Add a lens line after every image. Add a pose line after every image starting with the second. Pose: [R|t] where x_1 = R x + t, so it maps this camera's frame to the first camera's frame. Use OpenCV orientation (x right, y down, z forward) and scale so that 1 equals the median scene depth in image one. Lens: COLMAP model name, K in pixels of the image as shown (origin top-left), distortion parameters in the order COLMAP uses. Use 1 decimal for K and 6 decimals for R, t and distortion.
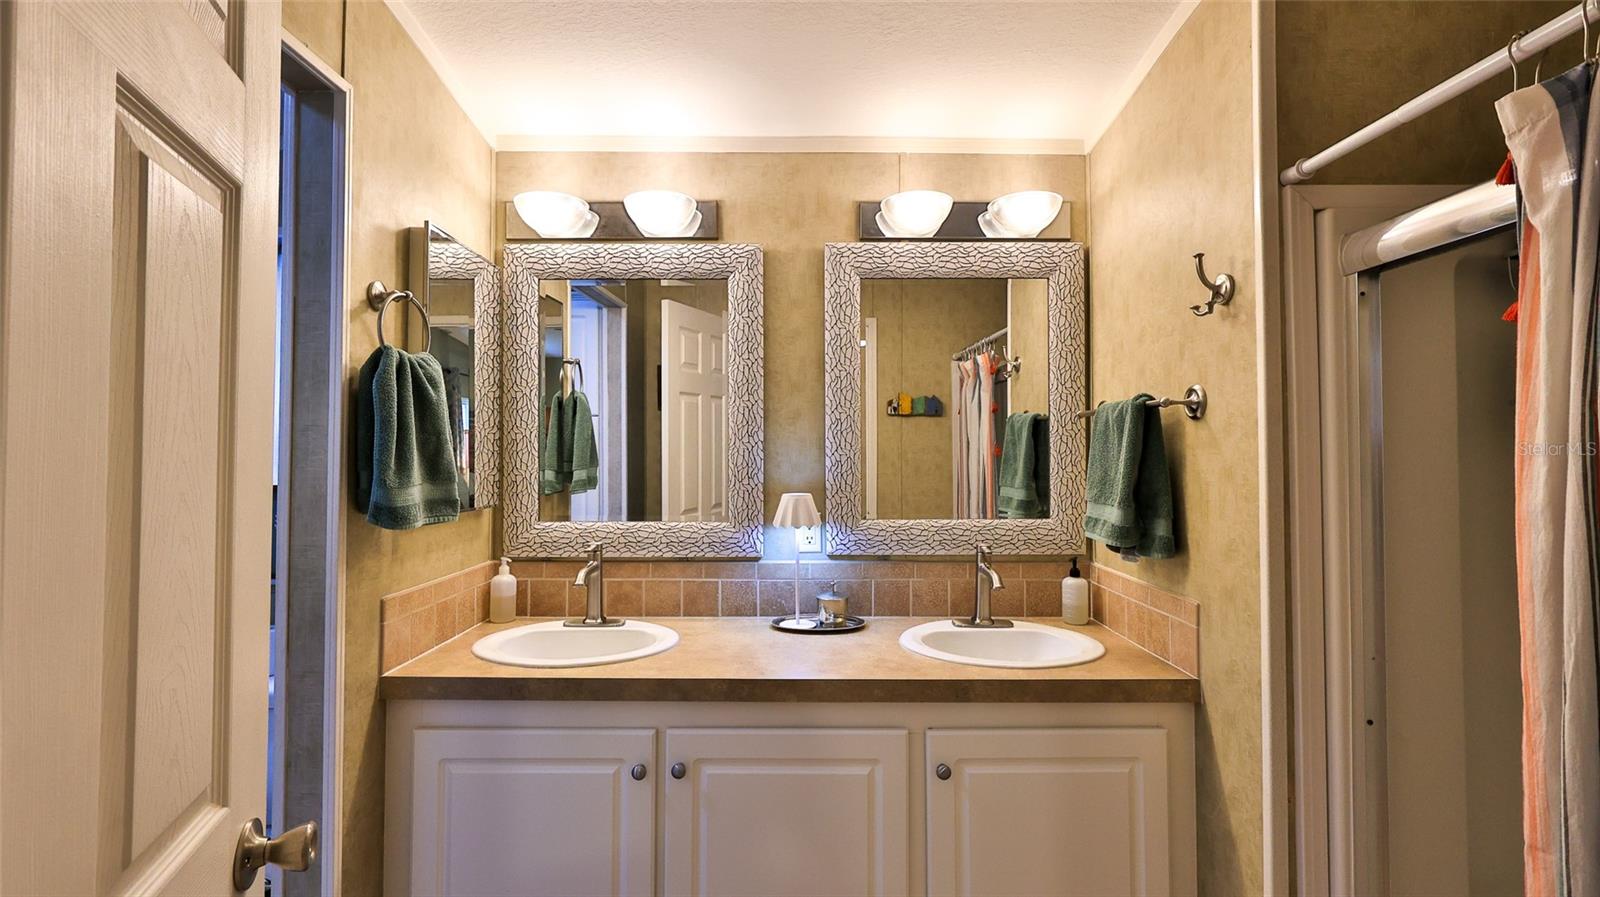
lens RADIAL K [[706.1, 0, 792.9], [0, 706.1, 440.2], [0, 0, 1]] dist [0.001200, 0.000090]
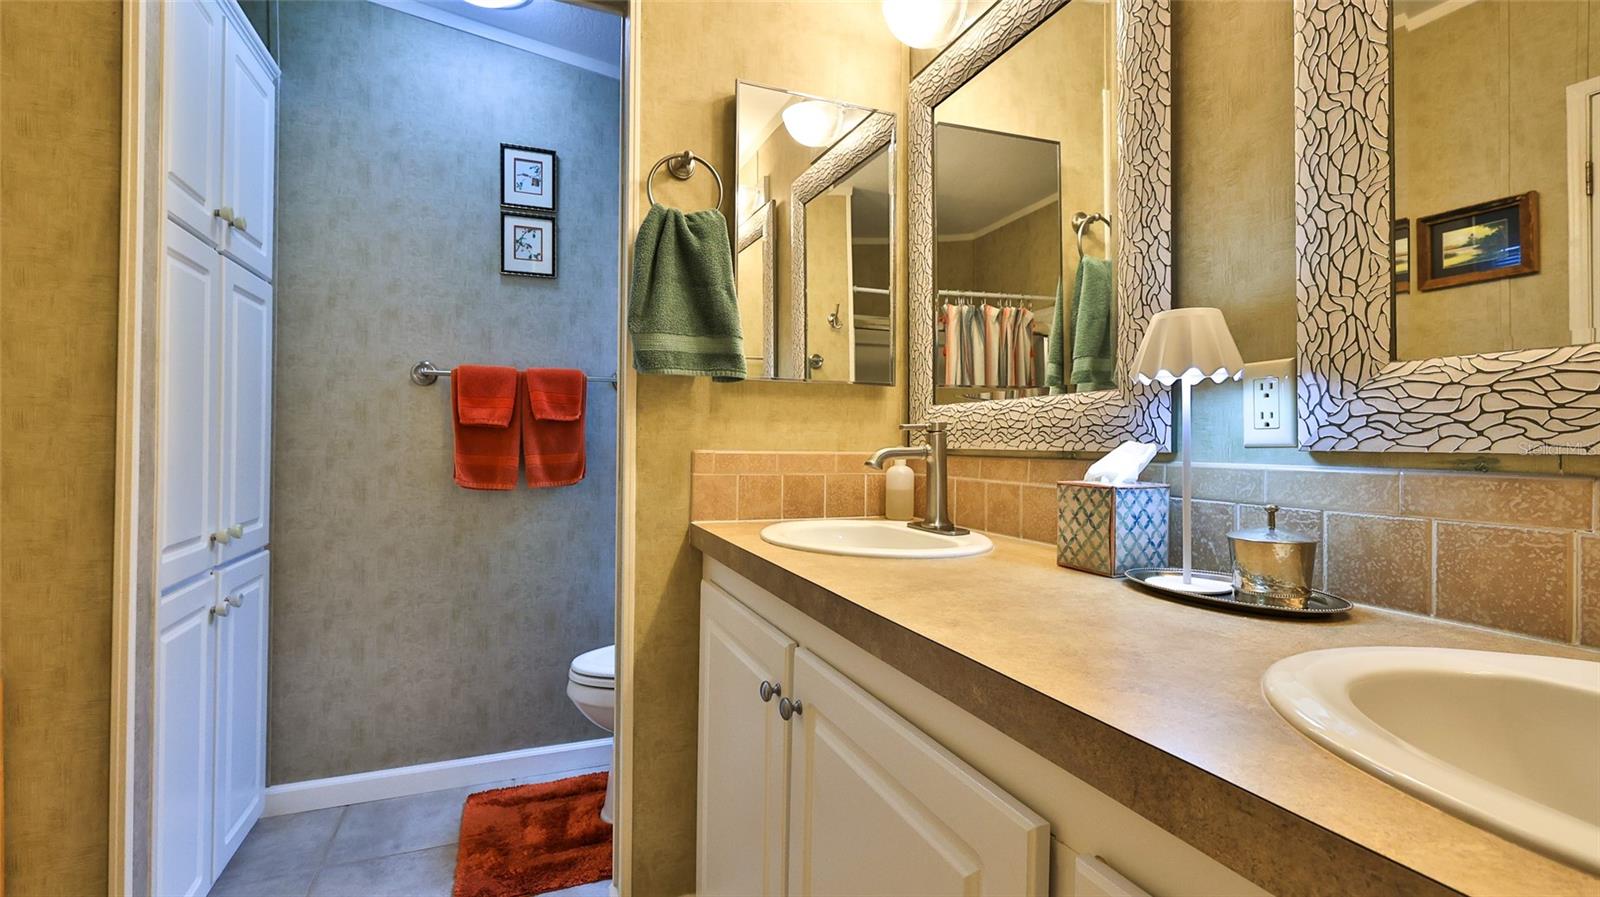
lens RADIAL K [[706.1, 0, 792.9], [0, 706.1, 440.2], [0, 0, 1]] dist [0.001200, 0.000090]
pose [[0.372683, -0.000380, -0.927959, 0.338446], [0.010412, 0.999939, 0.003772, 0.151303], [0.927900, -0.011068, 0.372664, 0.547101]]
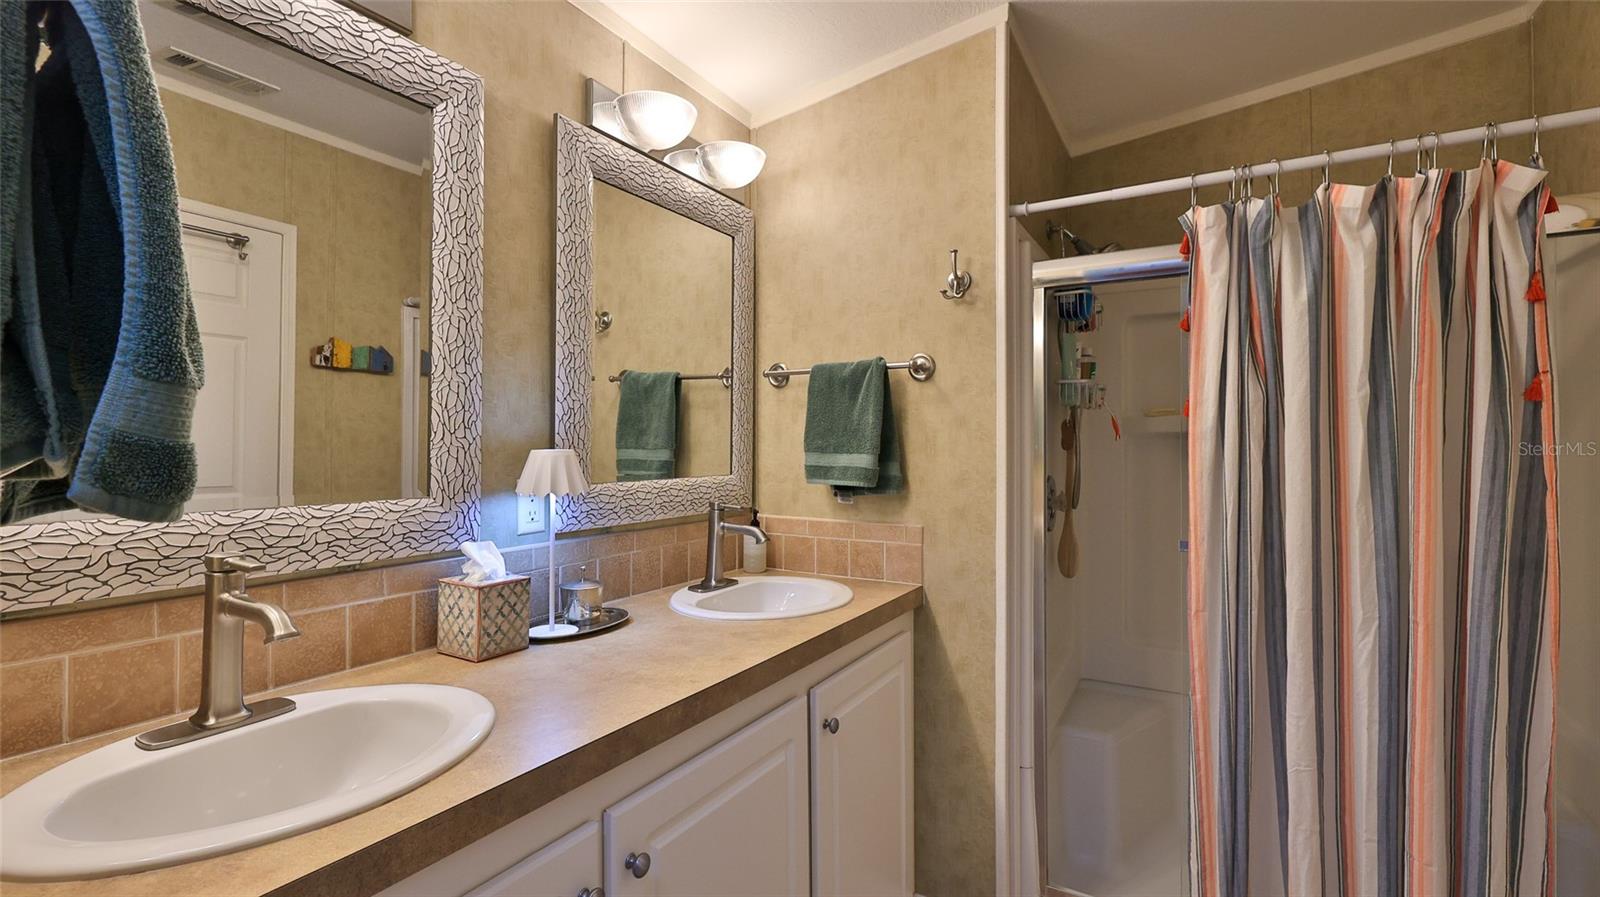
lens RADIAL K [[706.1, 0, 792.9], [0, 706.1, 440.2], [0, 0, 1]] dist [0.001200, 0.000090]
pose [[0.513019, 0.006650, 0.858352, -0.464959], [-0.018401, 0.999825, 0.003252, 0.056953], [-0.858180, -0.017463, 0.513051, 0.404970]]
